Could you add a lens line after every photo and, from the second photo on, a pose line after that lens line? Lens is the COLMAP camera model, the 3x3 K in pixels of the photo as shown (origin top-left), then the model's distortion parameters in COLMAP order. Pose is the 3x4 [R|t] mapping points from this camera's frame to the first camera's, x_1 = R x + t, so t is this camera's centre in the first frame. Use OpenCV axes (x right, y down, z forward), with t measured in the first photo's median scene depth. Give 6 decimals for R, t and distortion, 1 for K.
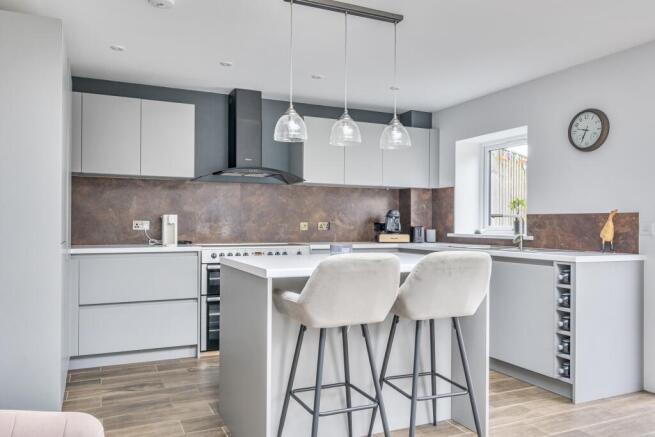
lens RADIAL K [[484.2, 0, 327.5], [0, 484.2, 218.5], [0, 0, 1]] dist [-0.001404, 0.000512]
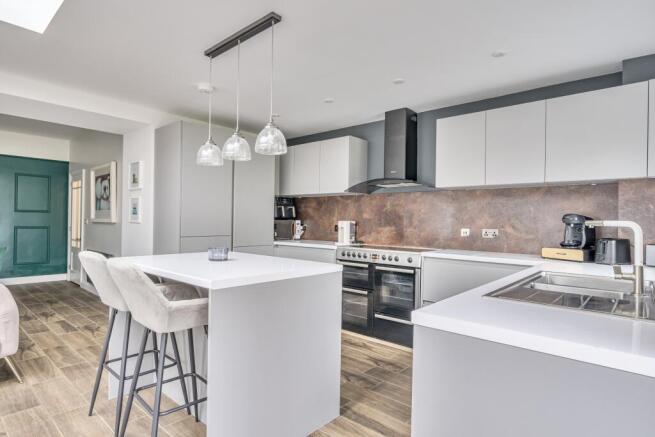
lens RADIAL K [[362.1, 0, 327.5], [0, 362.1, 218.5], [0, 0, 1]] dist [0.000382, 0.000066]
pose [[0.403479, -0.005538, -0.914972, 0.525608], [-0.003572, 0.999965, -0.007627, -0.006204], [0.914982, 0.006346, 0.403445, 0.504907]]
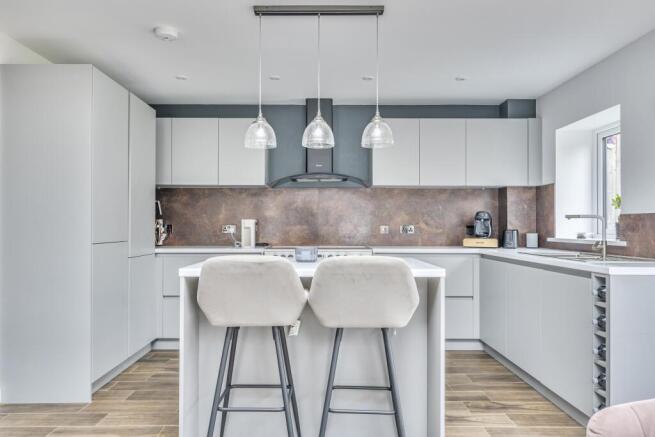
lens RADIAL K [[484.2, 0, 327.5], [0, 484.2, 218.5], [0, 0, 1]] dist [-0.001404, 0.000512]
pose [[0.910514, -0.011526, -0.413317, 0.272372], [0.008124, 0.999917, -0.009987, 0.002282], [0.413398, 0.005736, 0.910533, 0.060727]]
